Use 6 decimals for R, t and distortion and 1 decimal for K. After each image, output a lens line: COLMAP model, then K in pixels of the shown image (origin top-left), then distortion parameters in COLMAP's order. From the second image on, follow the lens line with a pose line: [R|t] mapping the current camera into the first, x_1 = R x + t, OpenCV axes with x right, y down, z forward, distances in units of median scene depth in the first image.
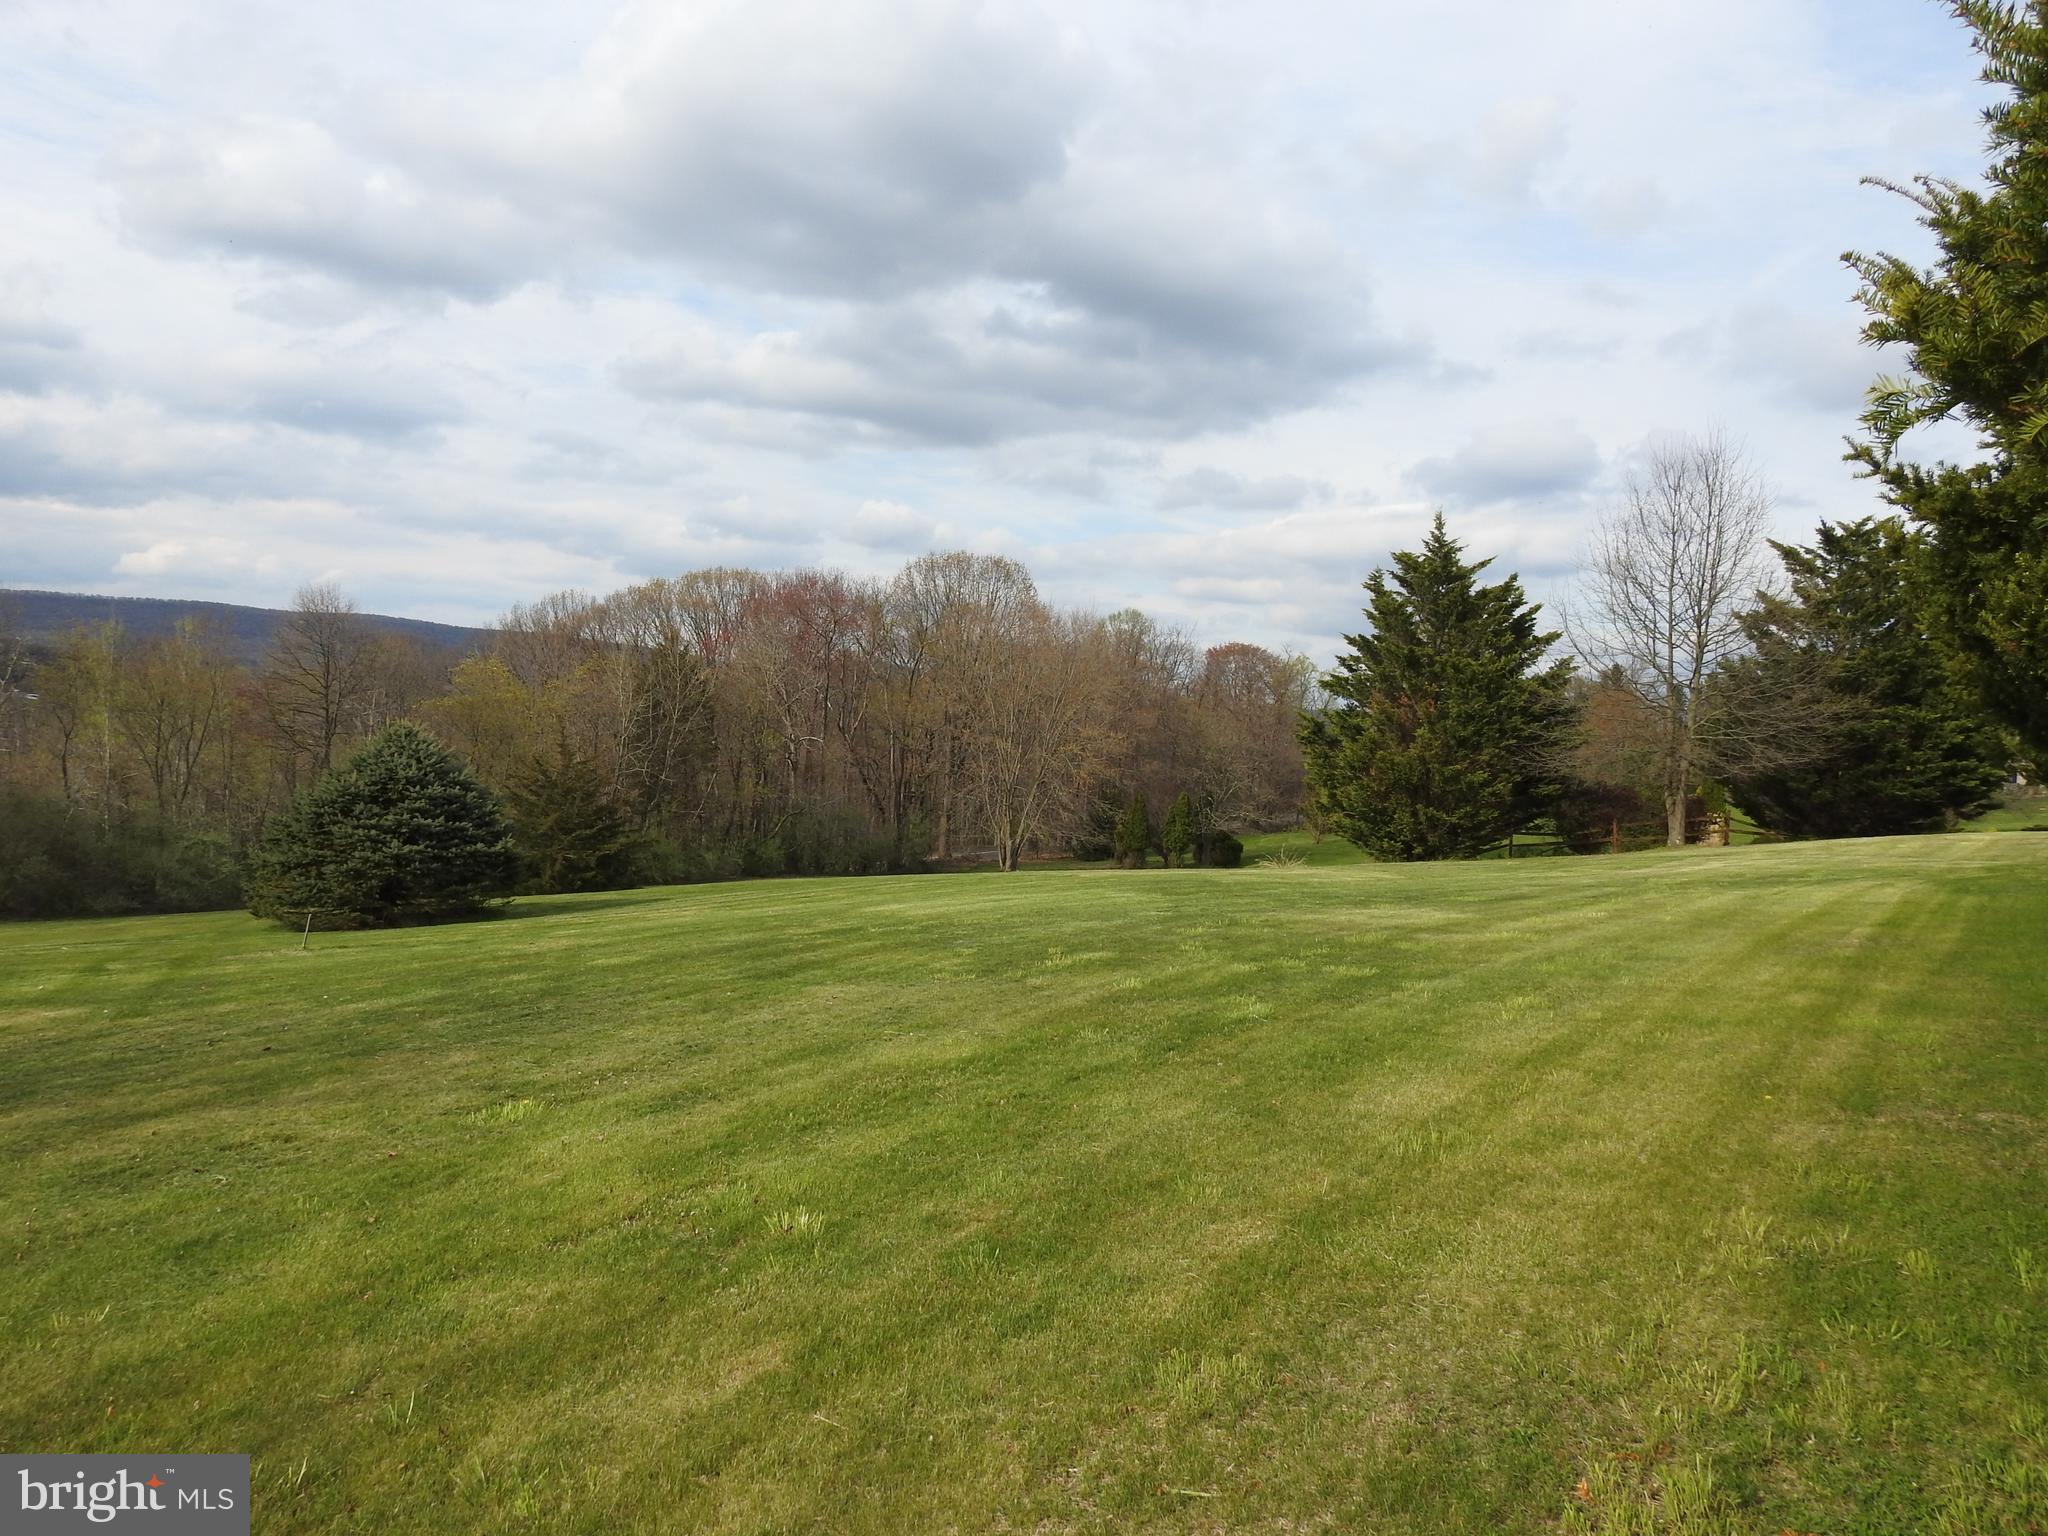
lens RADIAL K [[1503.3, 0, 1030.7], [0, 1503.3, 773.1], [0, 0, 1]] dist [0.012716, -0.008688]
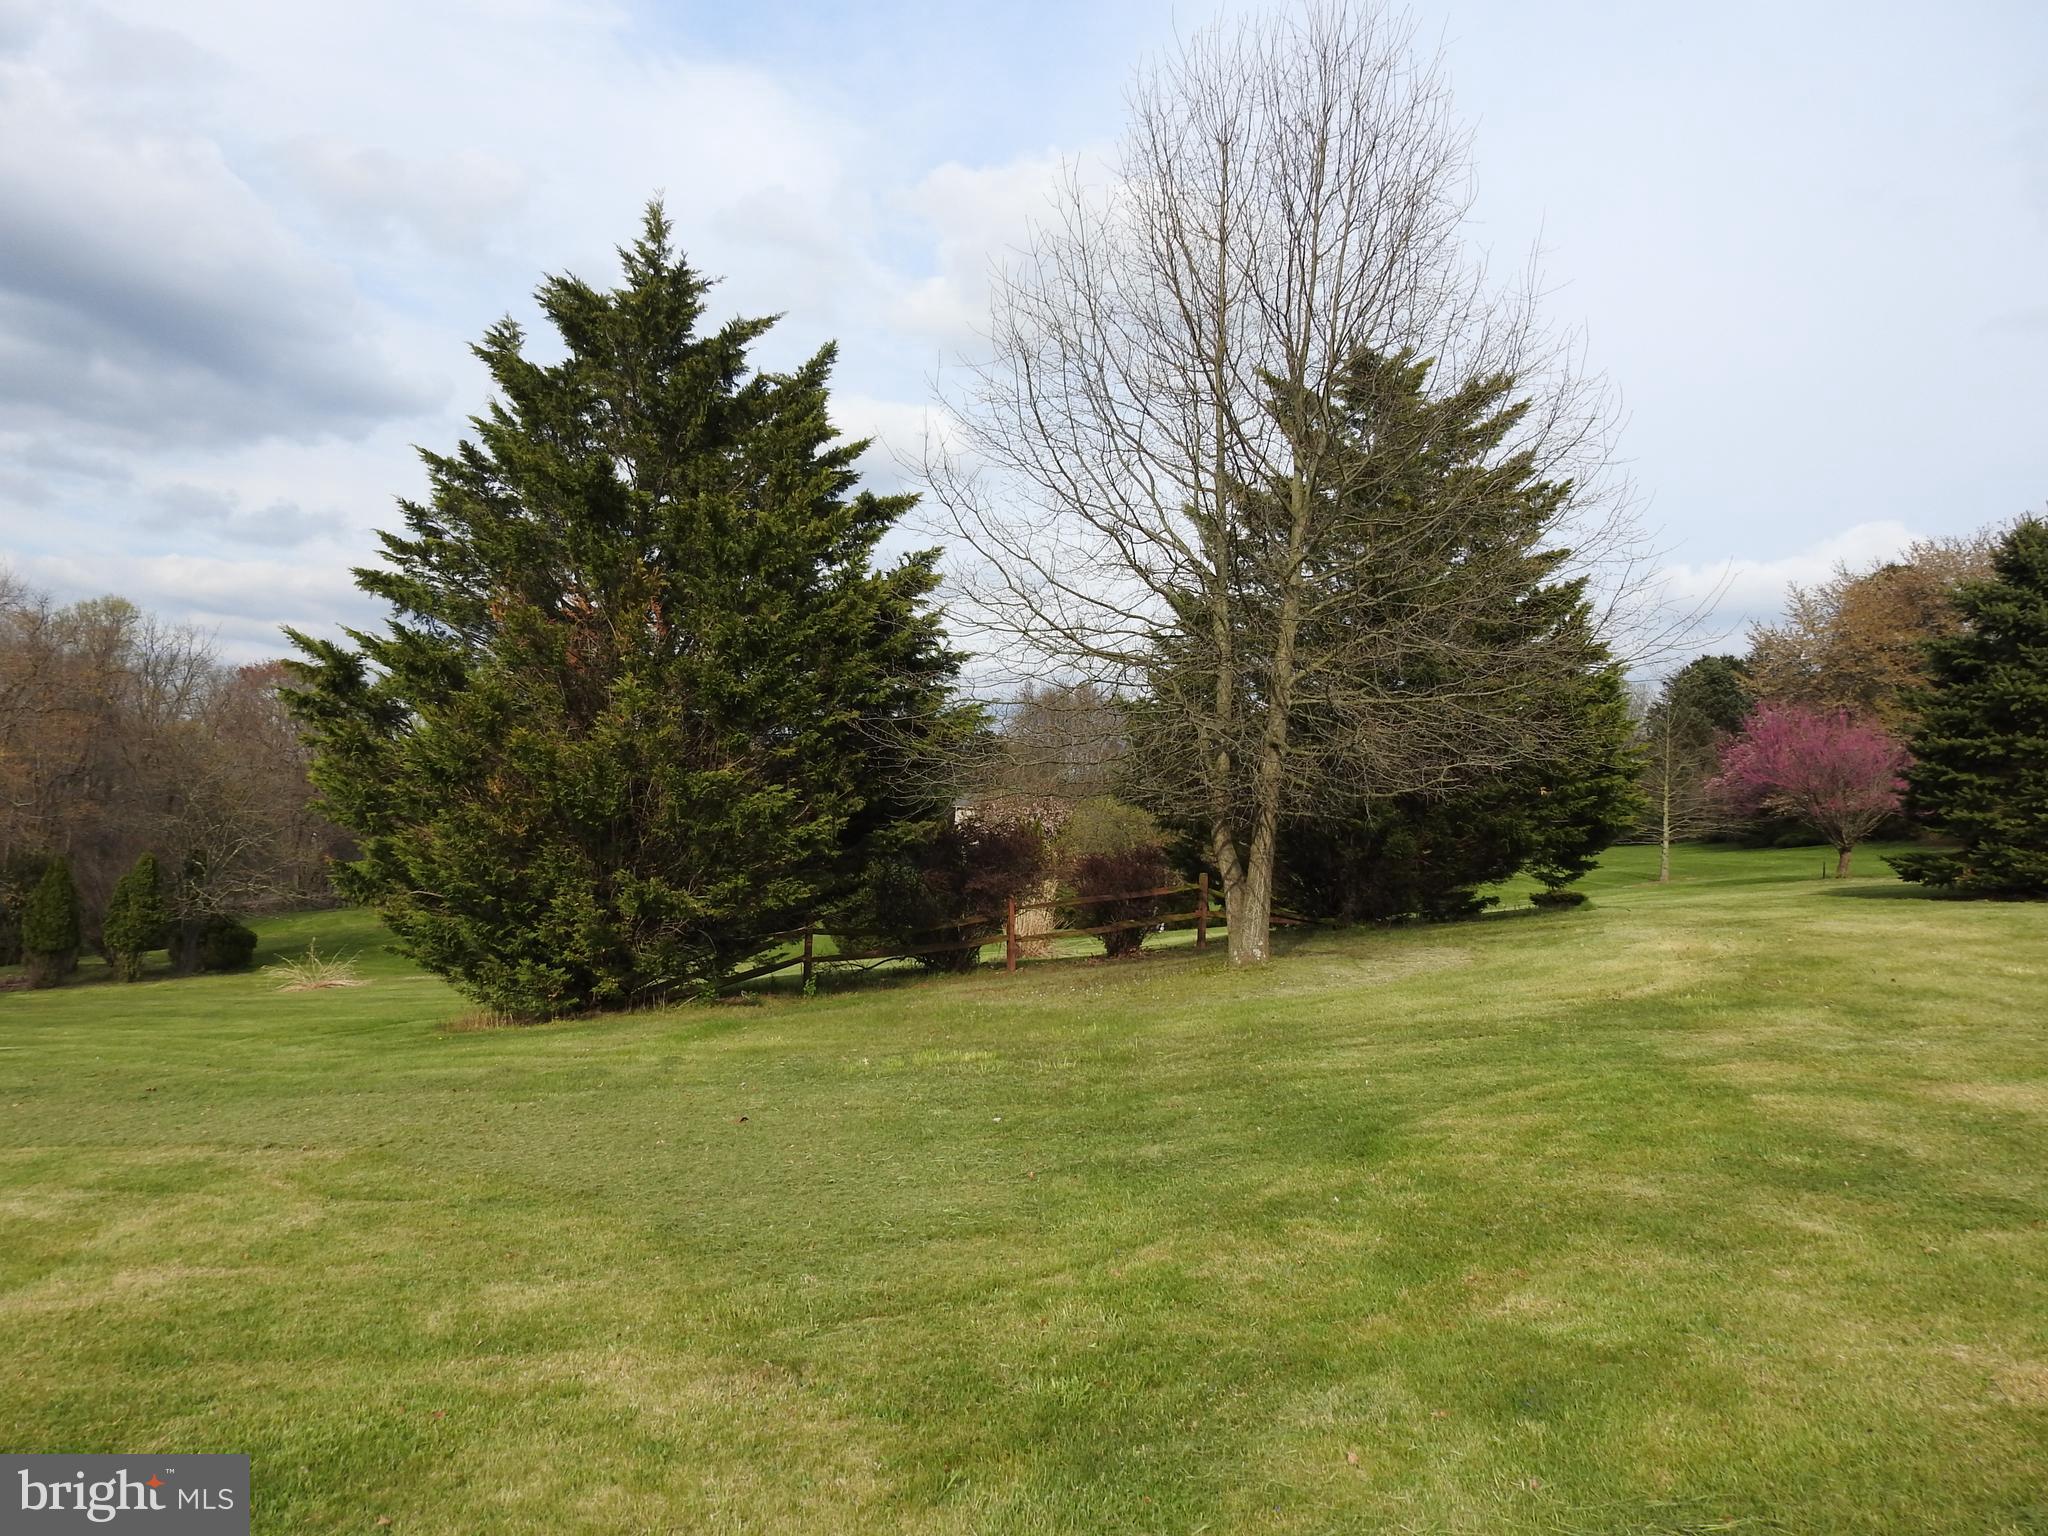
lens RADIAL K [[1503.3, 0, 1019.4], [0, 1503.3, 762.8], [0, 0, 1]] dist [0.012716, -0.008688]
pose [[0.834317, 0.027716, 0.550588, 0.064674], [-0.000531, 0.998775, -0.049473, 0.006119], [-0.551285, 0.040983, 0.833310, 0.307013]]
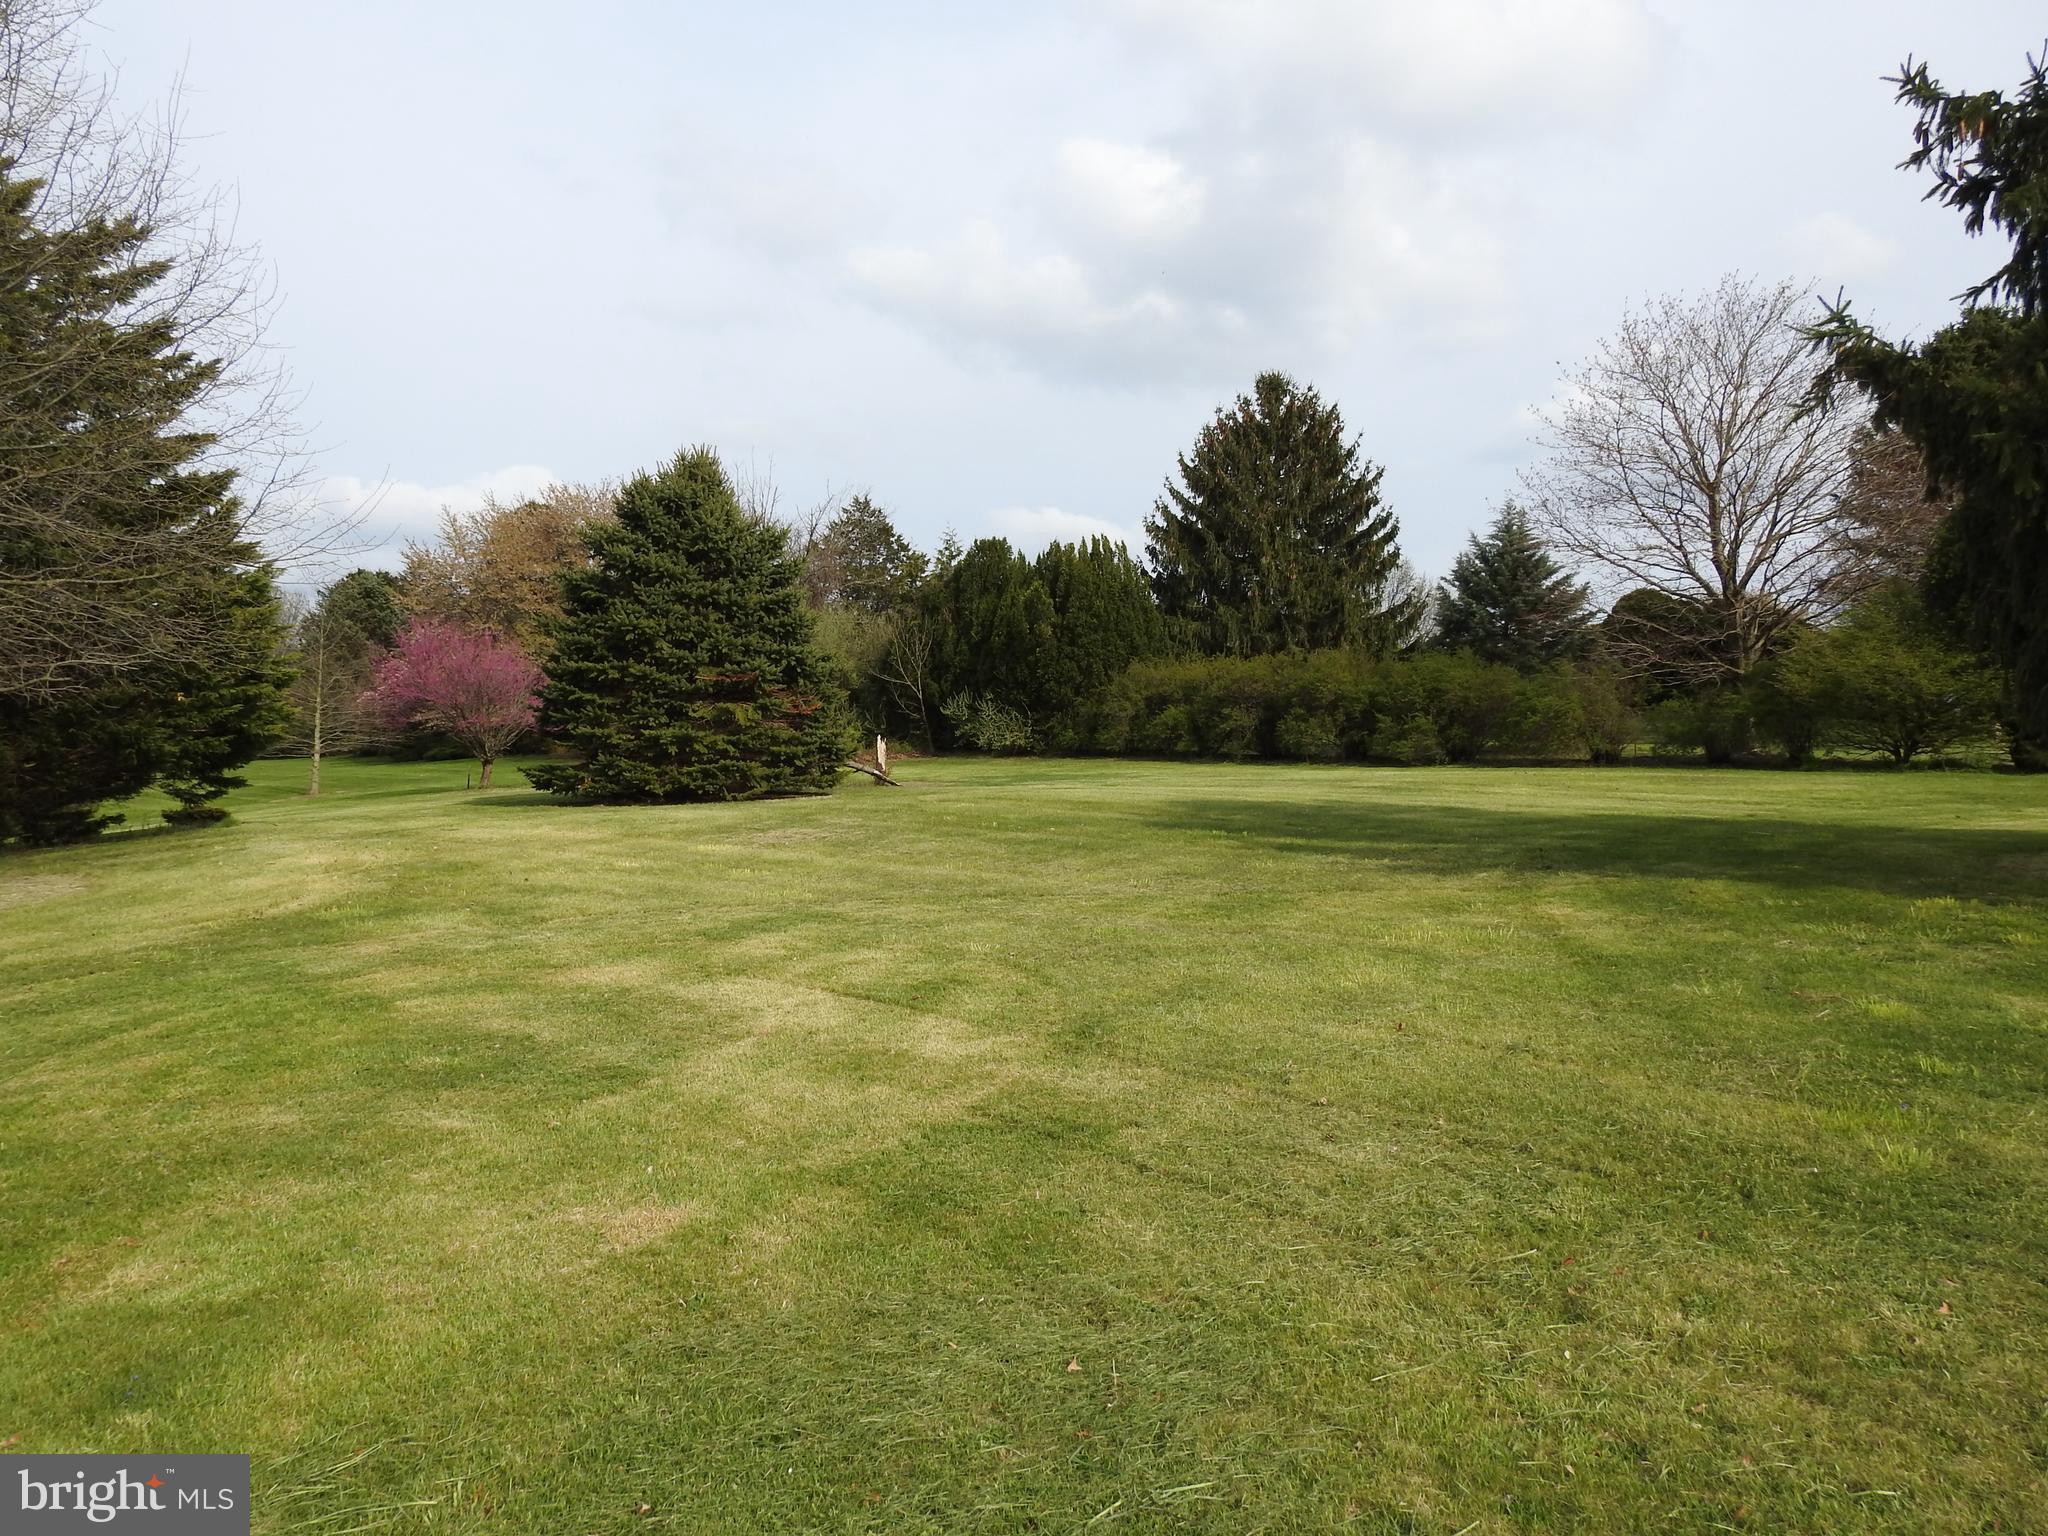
lens RADIAL K [[1503.3, 0, 1033.1], [0, 1503.3, 766.5], [0, 0, 1]] dist [0.012716, -0.008688]
pose [[0.138090, -0.007766, 0.990389, 0.067142], [-0.003354, 0.999960, 0.008309, 0.006444], [-0.990414, -0.004469, 0.138059, 0.308448]]
